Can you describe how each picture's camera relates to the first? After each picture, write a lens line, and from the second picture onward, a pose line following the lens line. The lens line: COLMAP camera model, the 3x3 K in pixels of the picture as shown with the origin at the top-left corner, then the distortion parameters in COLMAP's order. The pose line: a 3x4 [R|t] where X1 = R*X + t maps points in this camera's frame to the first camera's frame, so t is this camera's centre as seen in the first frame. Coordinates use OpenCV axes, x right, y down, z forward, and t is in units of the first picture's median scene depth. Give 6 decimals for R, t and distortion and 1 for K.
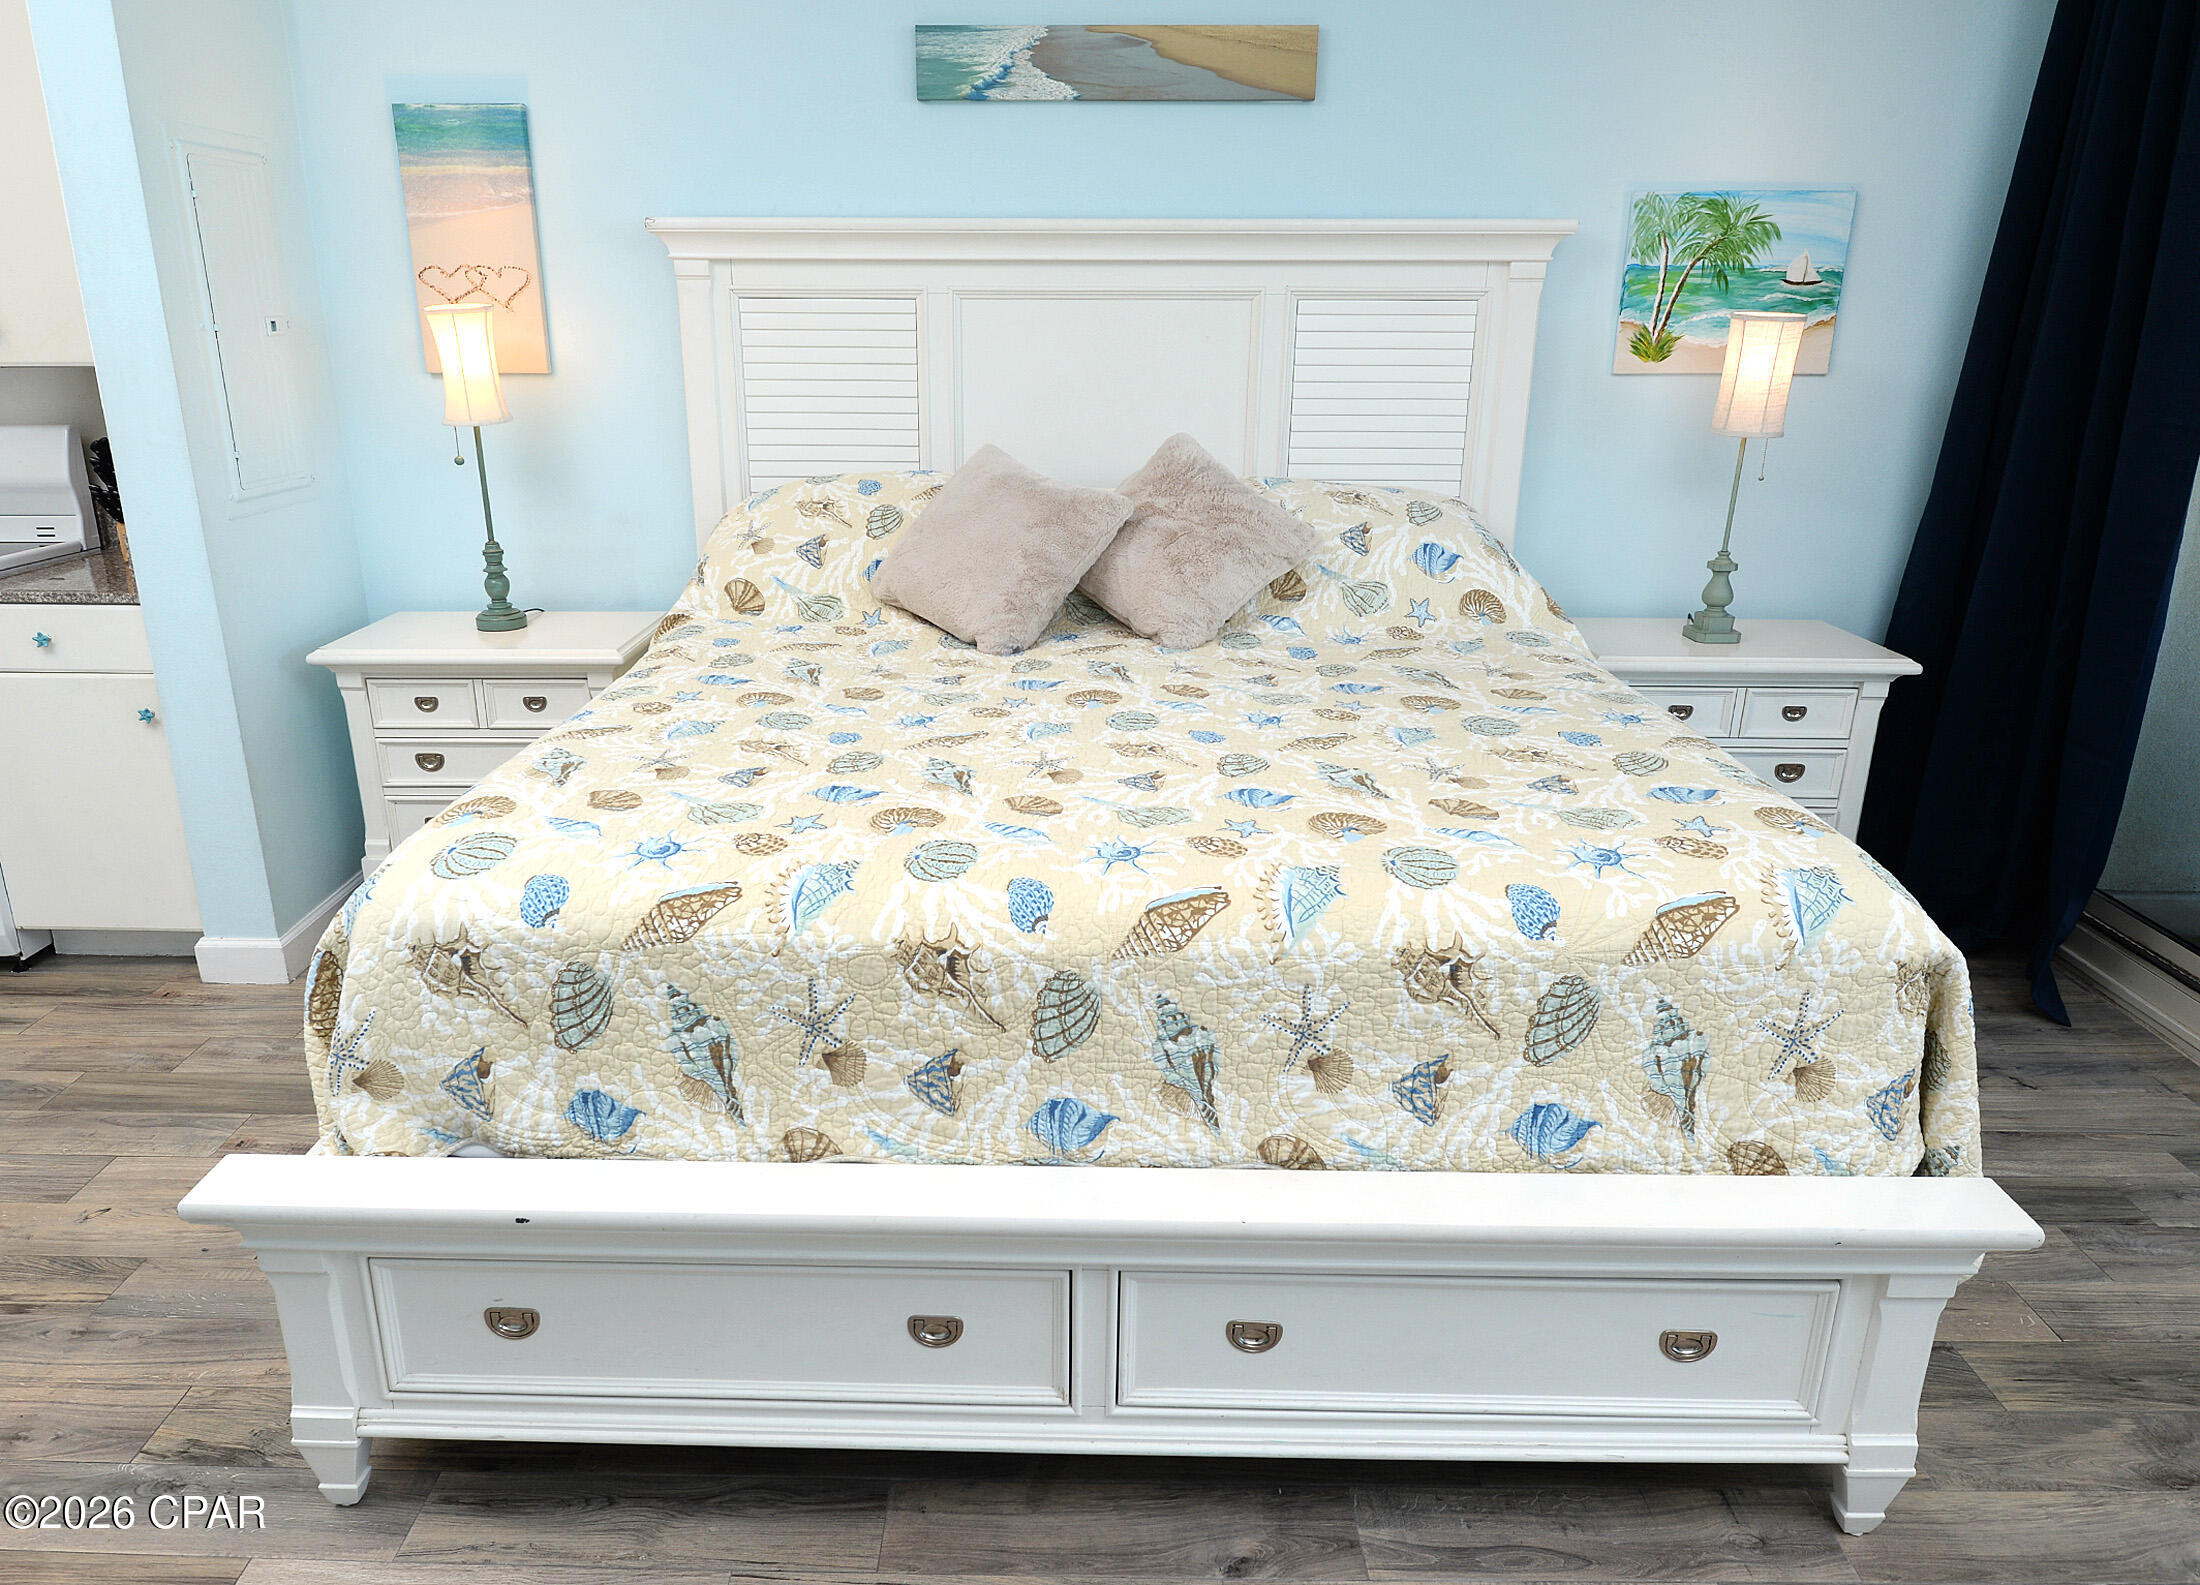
lens RADIAL K [[1468.7, 0, 1059.8], [0, 1468.7, 795.9], [0, 0, 1]] dist [0.031537, -0.055928]
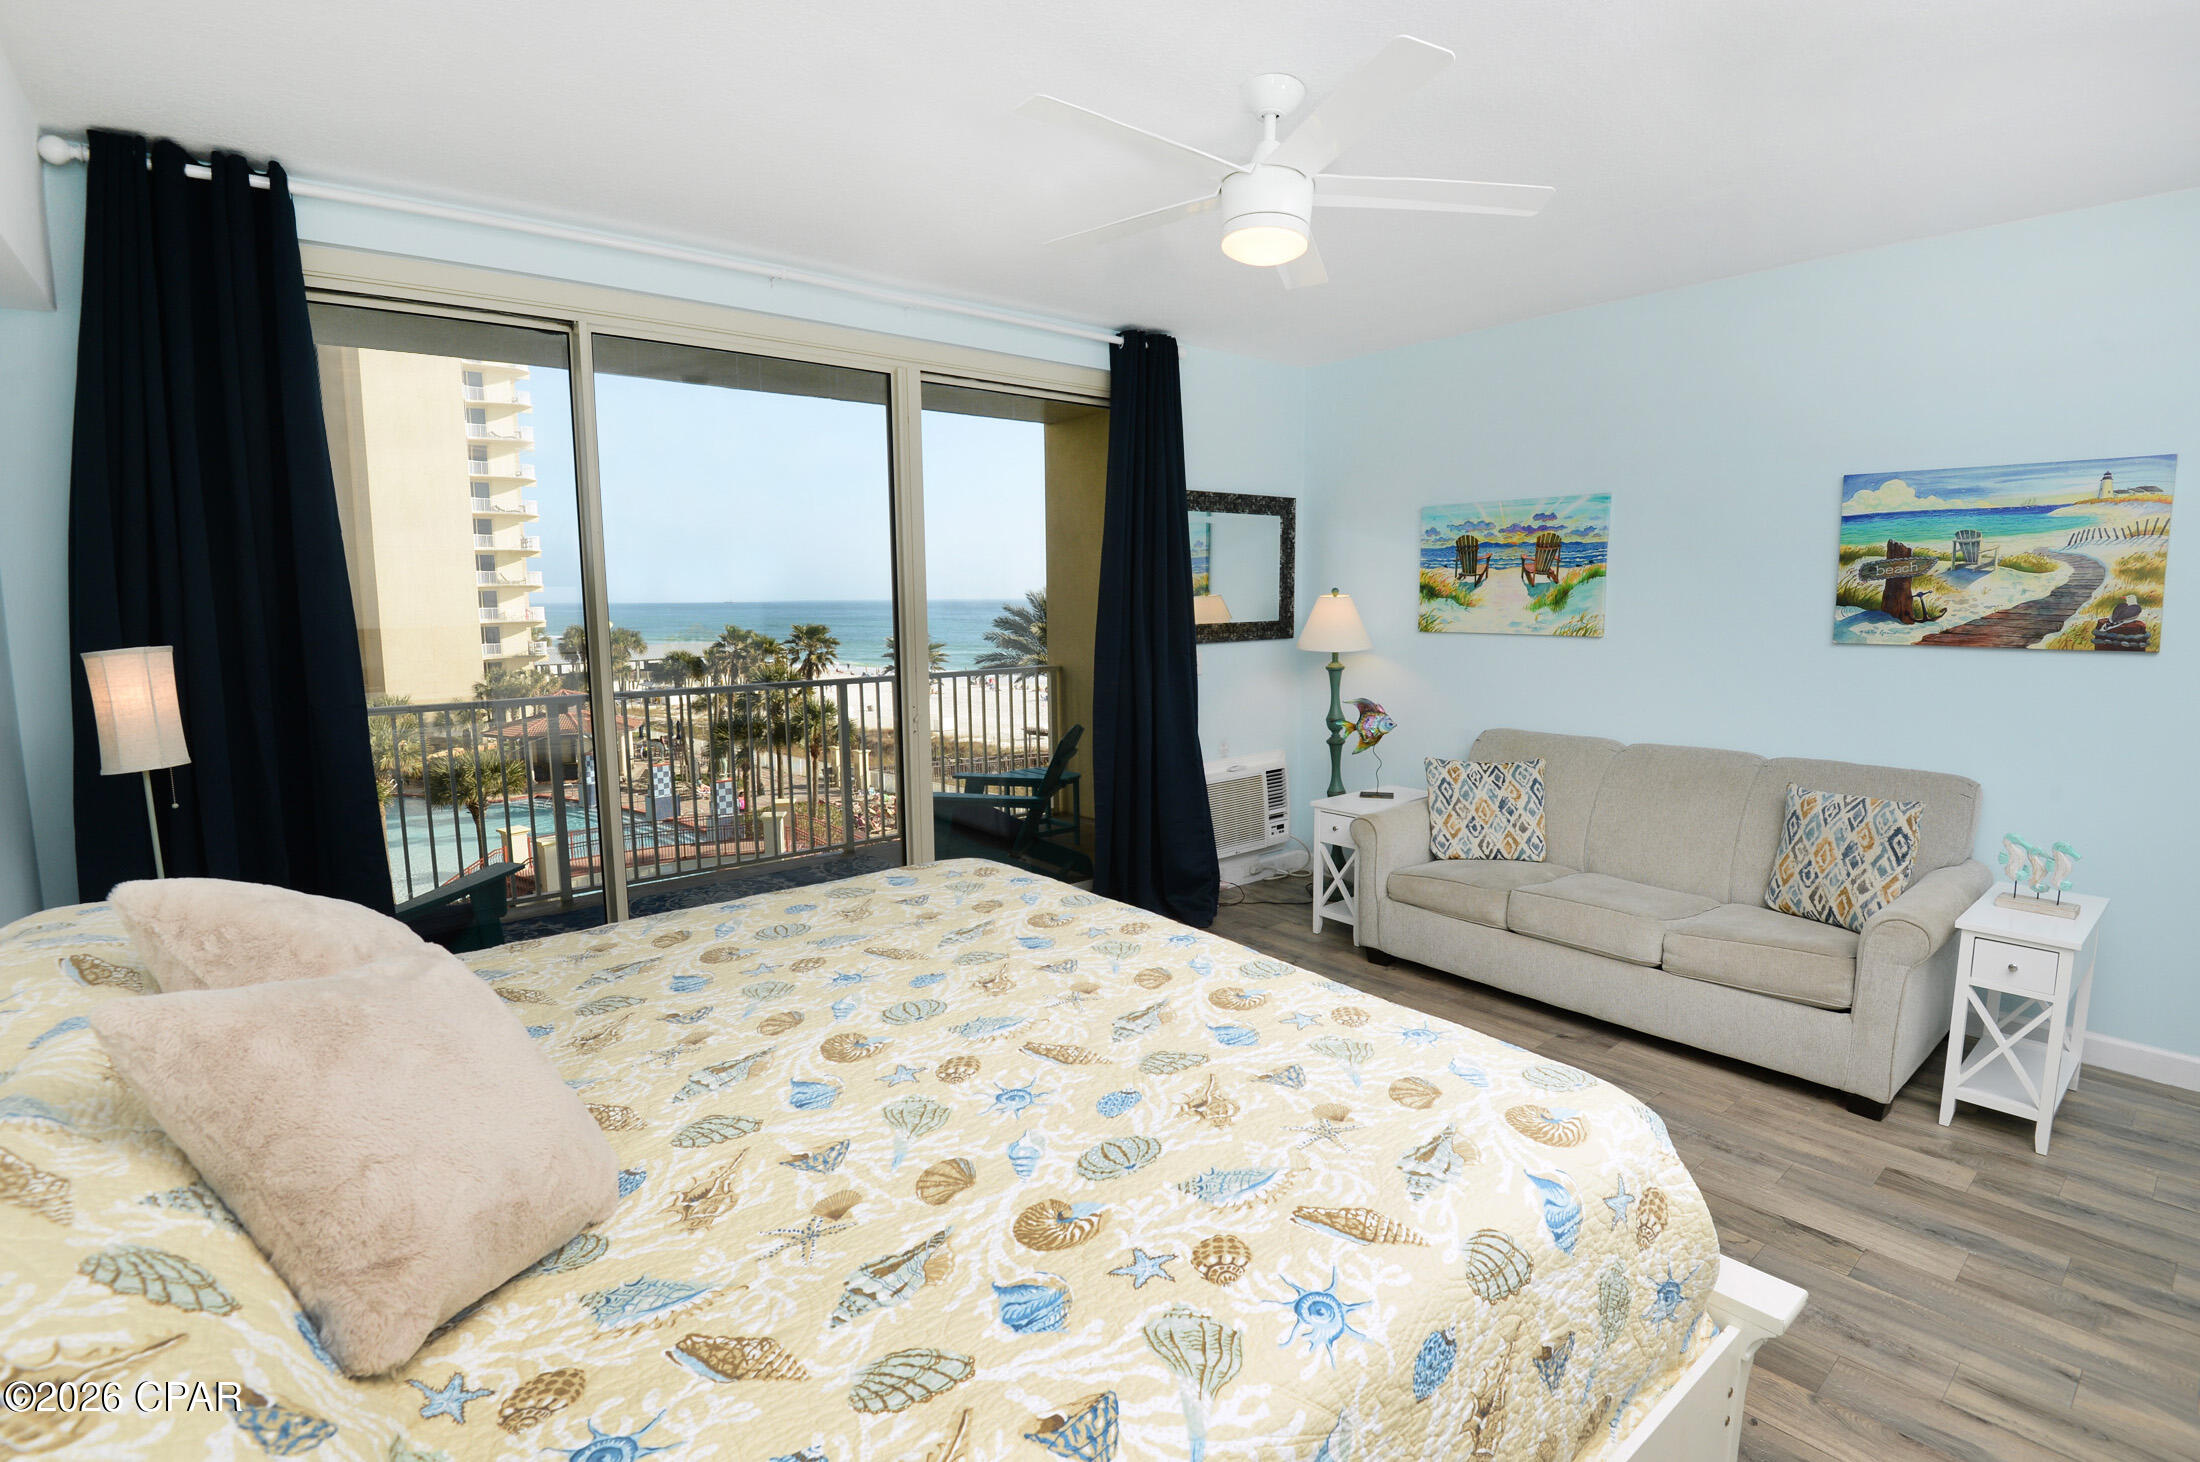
lens RADIAL K [[1019.6, 0, 1101.0], [0, 1019.6, 723.1], [0, 0, 1]] dist [-0.022884, -0.014275]
pose [[-0.646402, -0.085849, 0.758152, -0.529394], [0.249860, 0.915044, 0.316645, -0.403541], [-0.720927, 0.394111, -0.570036, 1.144202]]
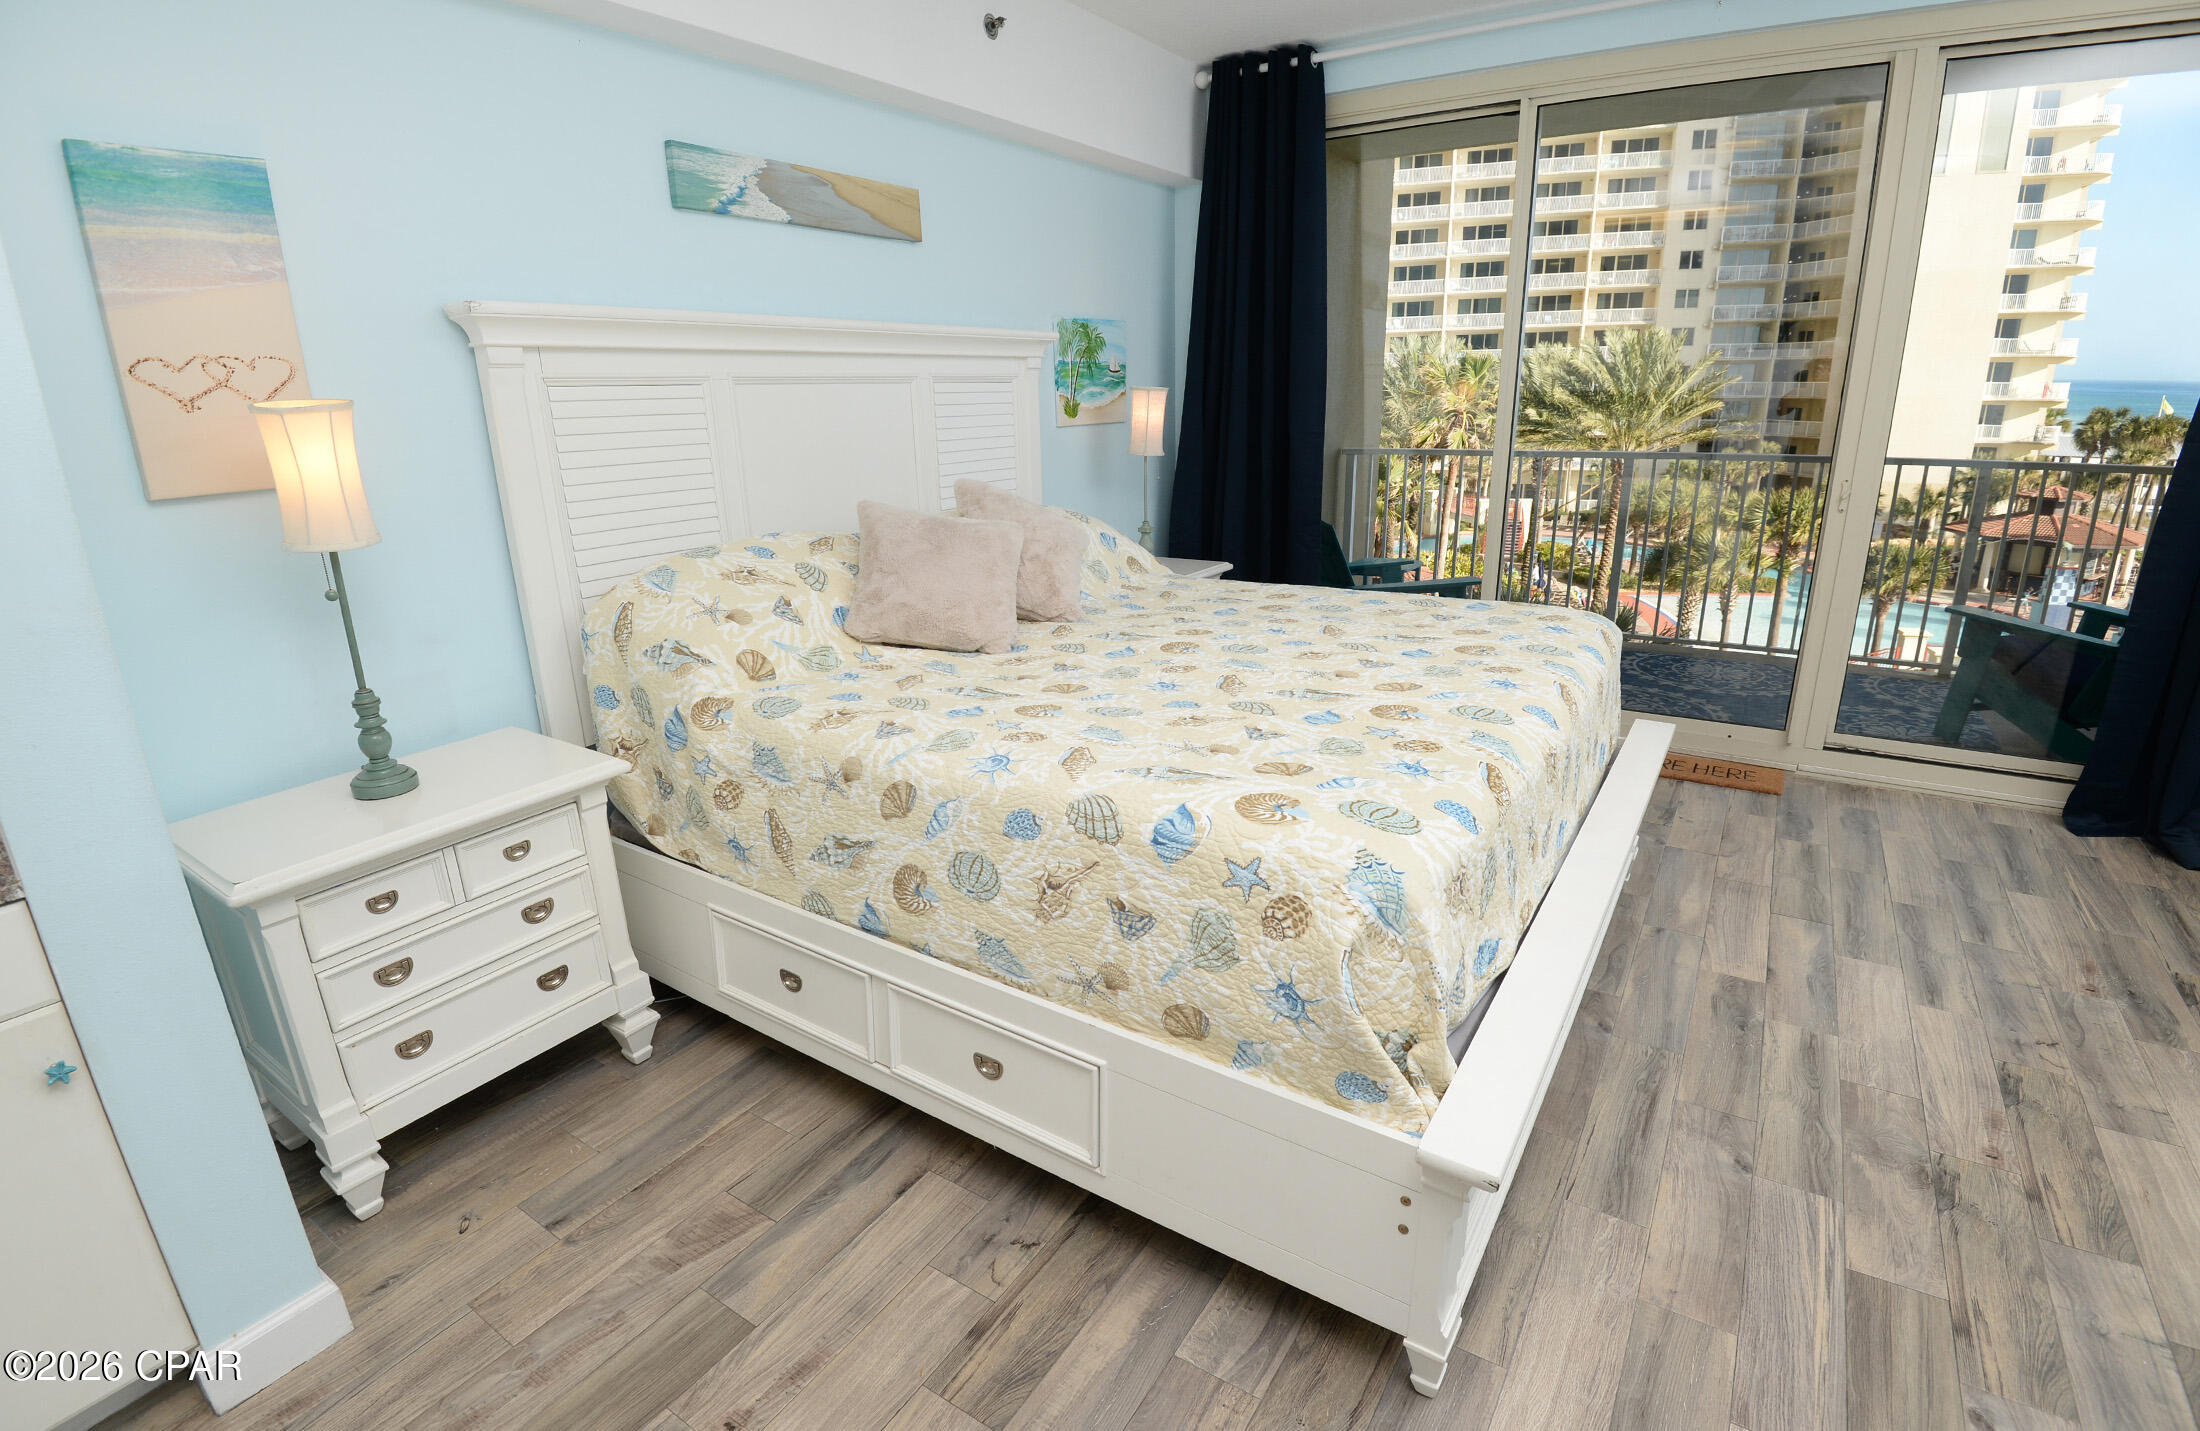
lens RADIAL K [[1034.4, 0, 1099.1], [0, 1034.4, 721.4], [0, 0, 1]] dist [-0.035271, -0.008202]
pose [[0.532098, -0.269229, 0.802737, -0.825127], [0.291933, 0.948296, 0.124539, -0.143957], [-0.794762, 0.168078, 0.583183, 0.482122]]
